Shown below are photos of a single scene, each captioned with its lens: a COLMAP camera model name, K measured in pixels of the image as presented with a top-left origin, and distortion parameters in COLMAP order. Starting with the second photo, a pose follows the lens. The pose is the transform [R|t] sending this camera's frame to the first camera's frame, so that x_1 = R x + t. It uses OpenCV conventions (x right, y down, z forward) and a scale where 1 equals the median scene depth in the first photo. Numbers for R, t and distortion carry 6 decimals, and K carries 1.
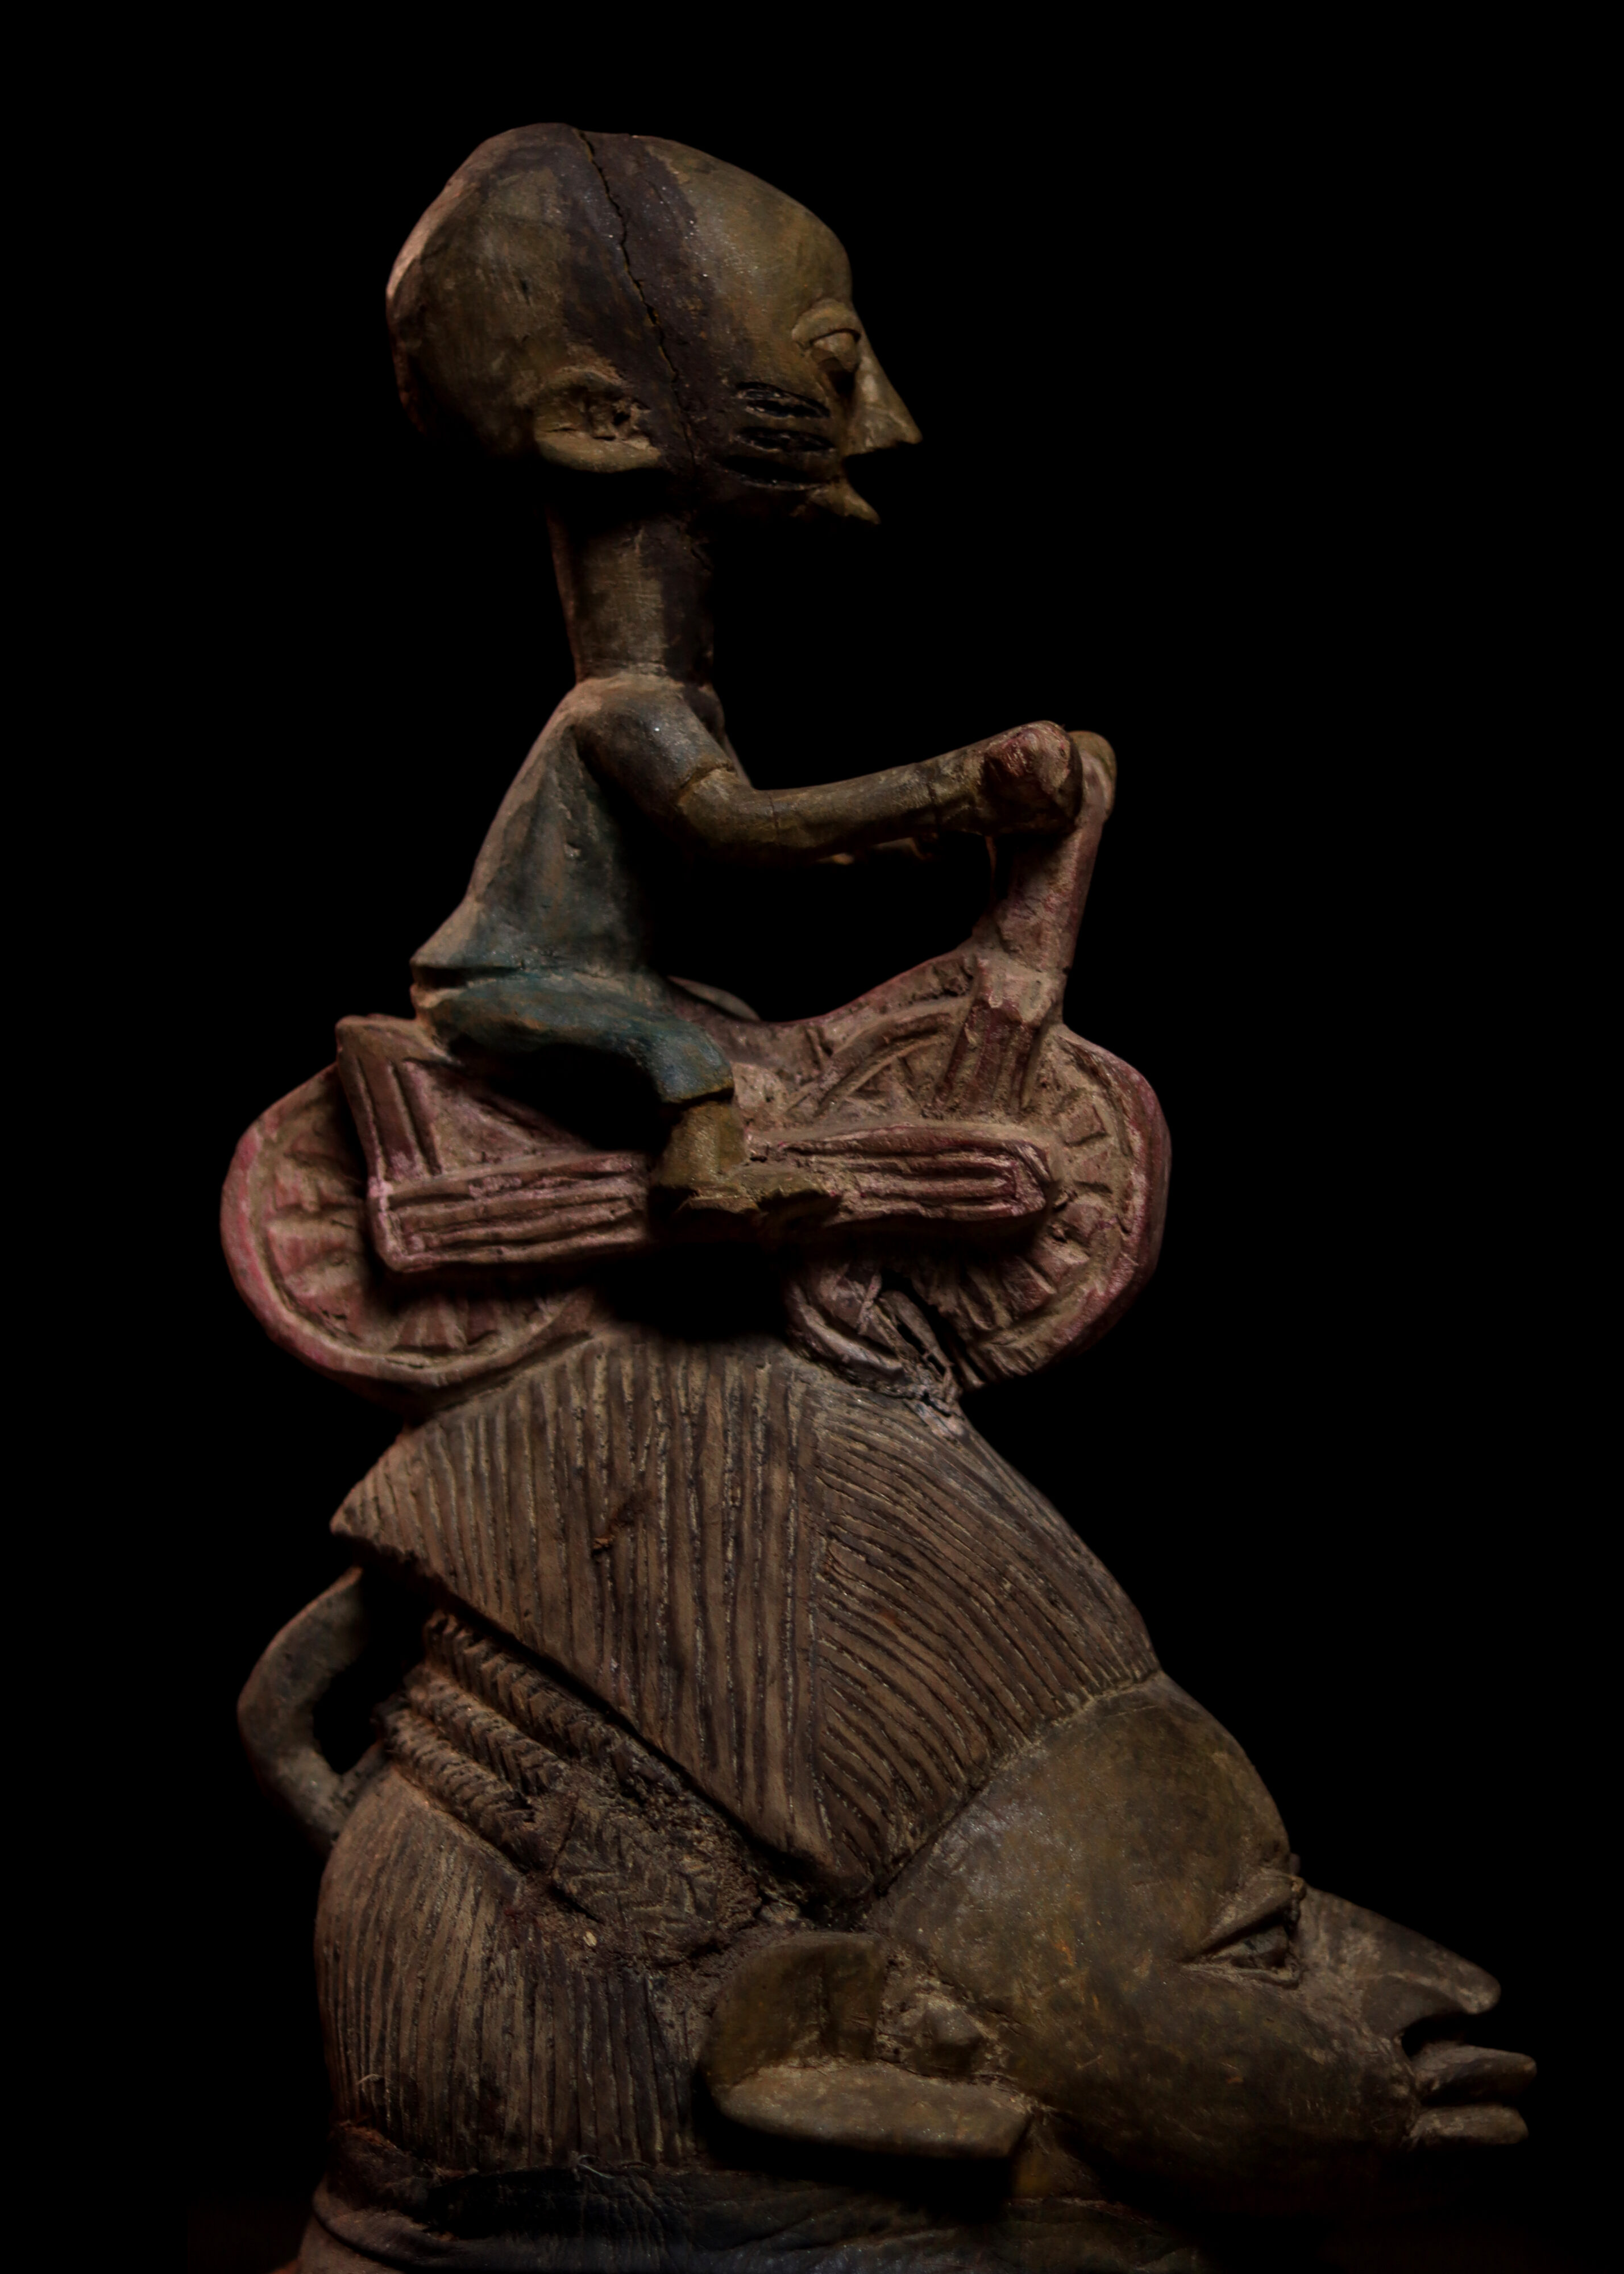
lens RADIAL K [[5689.5, 0, 819.8], [0, 5689.5, 1161.2], [0, 0, 1]] dist [-0.141952, 0.000000]
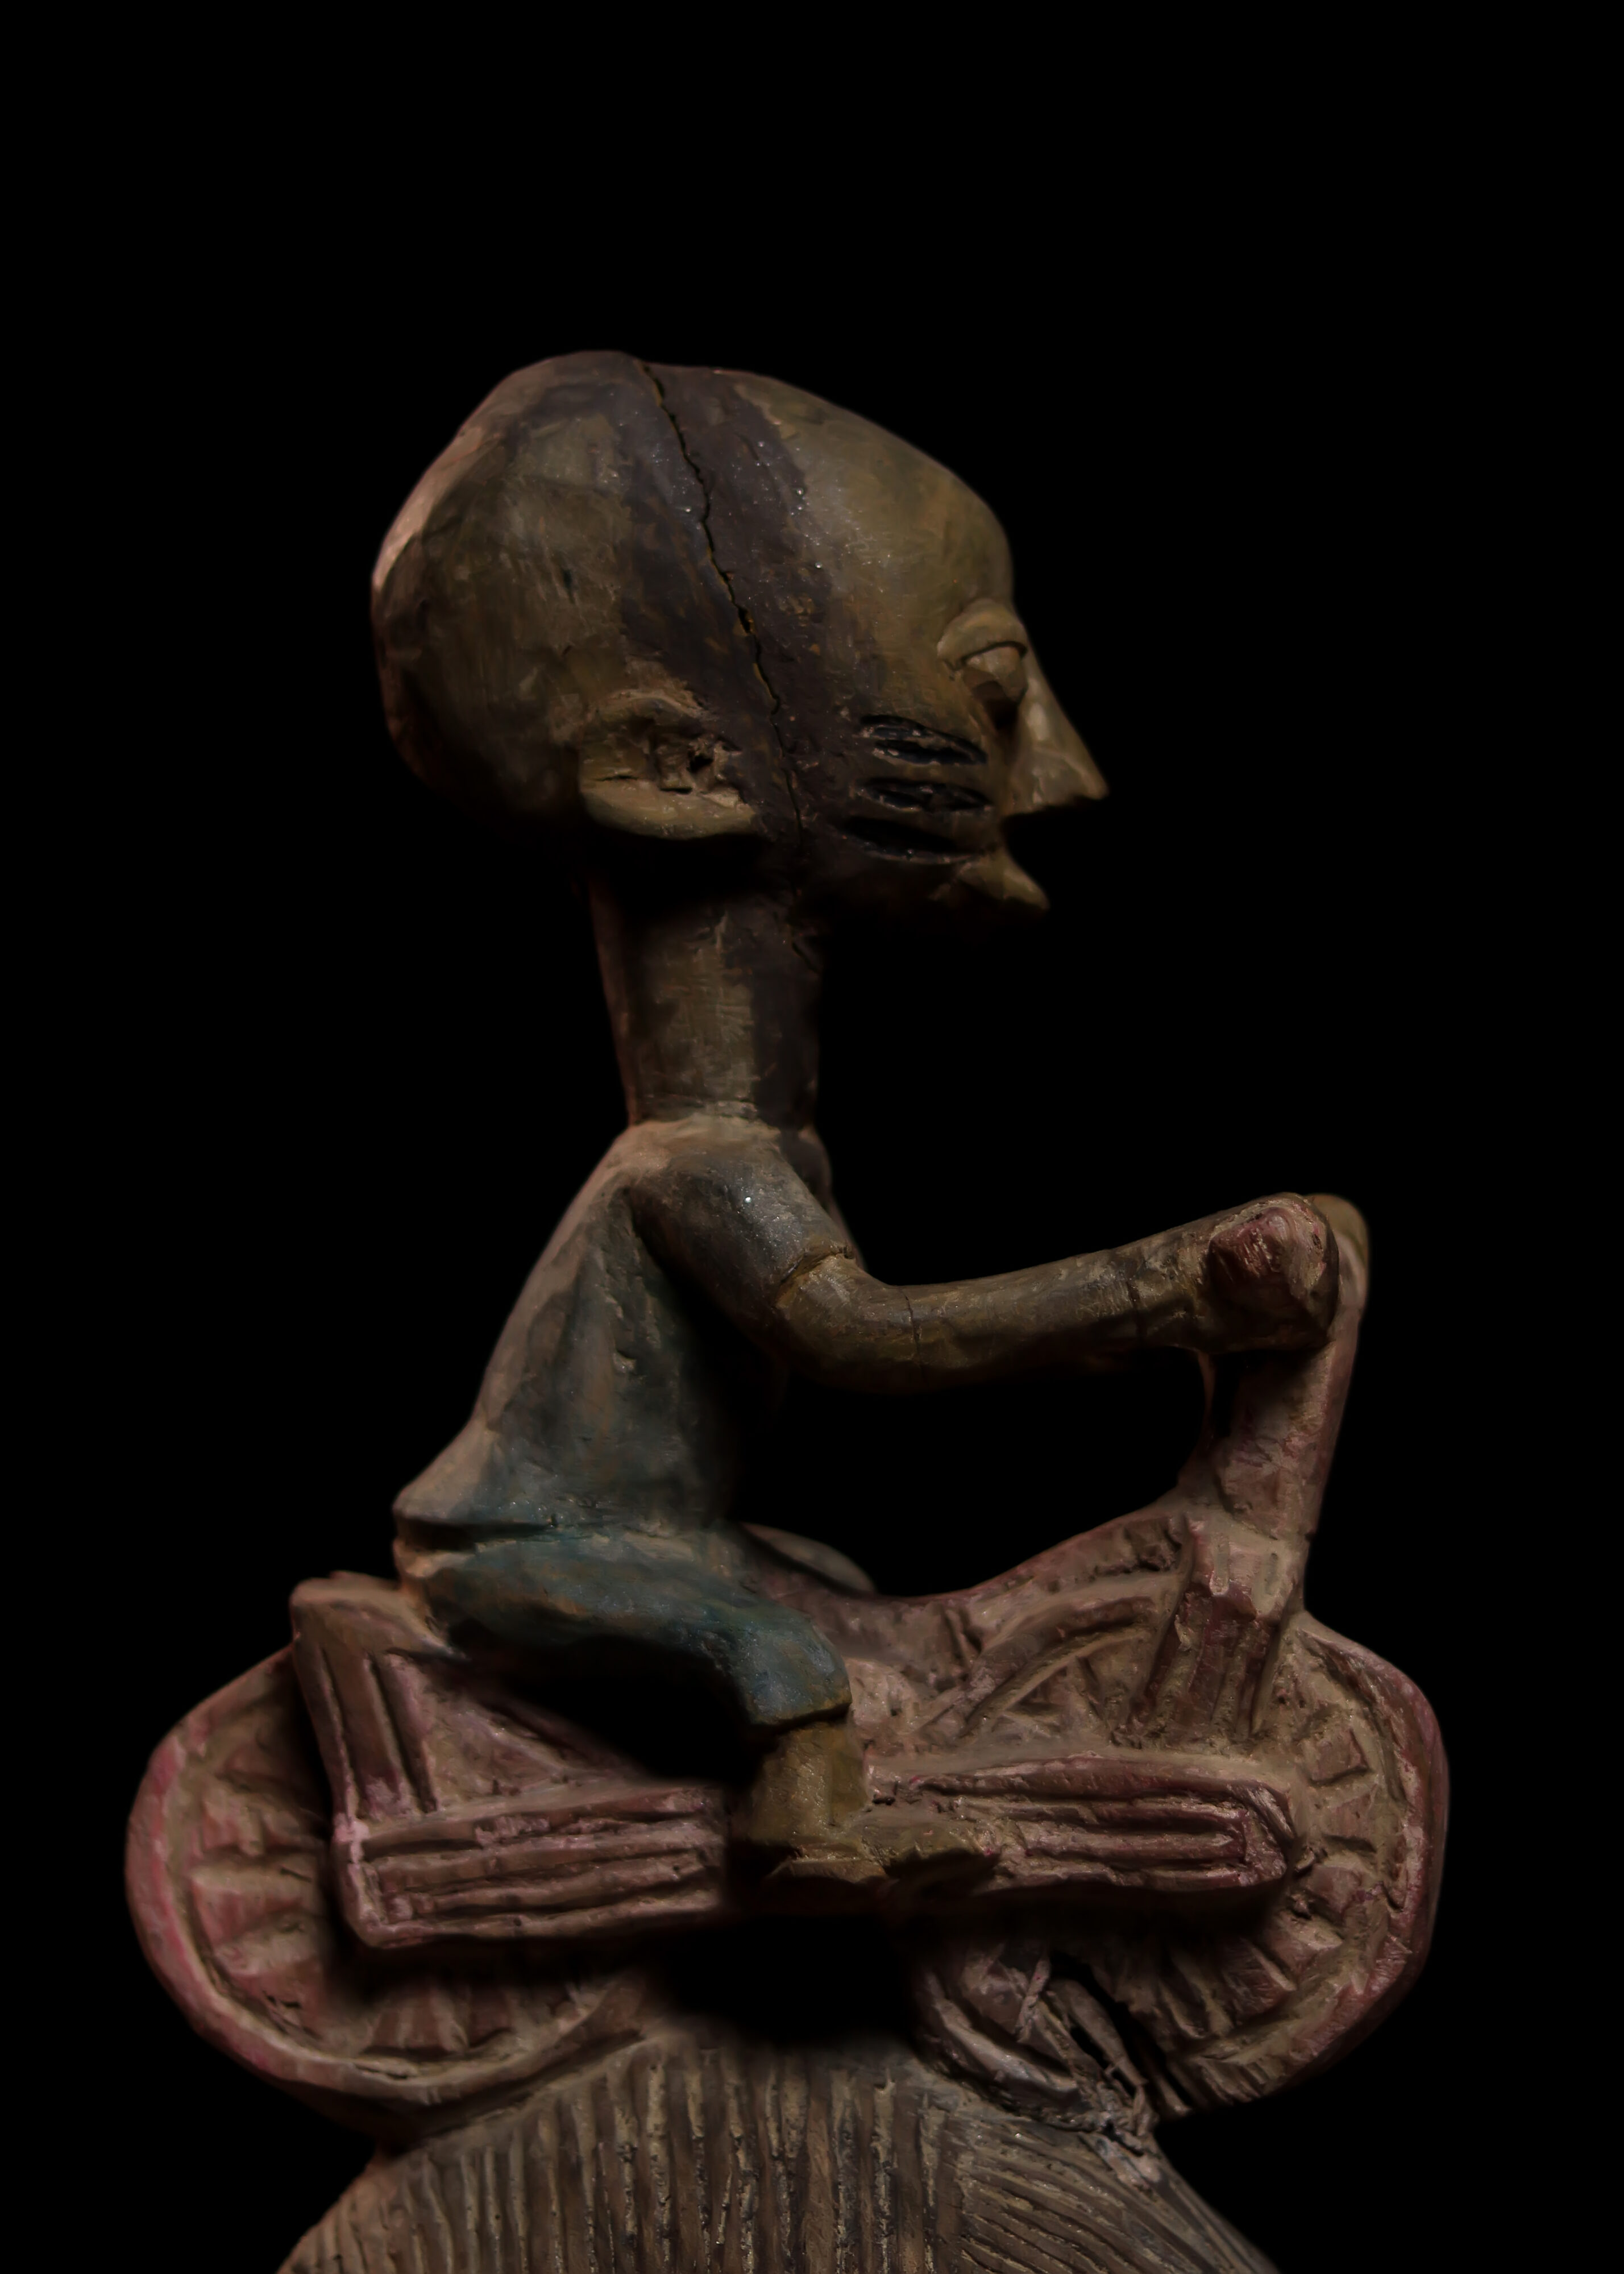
lens RADIAL K [[5689.5, 0, 805.7], [0, 5689.5, 1117.6], [0, 0, 1]] dist [-0.141952, 0.000000]
pose [[0.999600, 0.011033, 0.026023, -0.039745], [-0.009875, 0.998974, -0.044200, -0.054117], [-0.026484, 0.043925, 0.998684, 0.281304]]
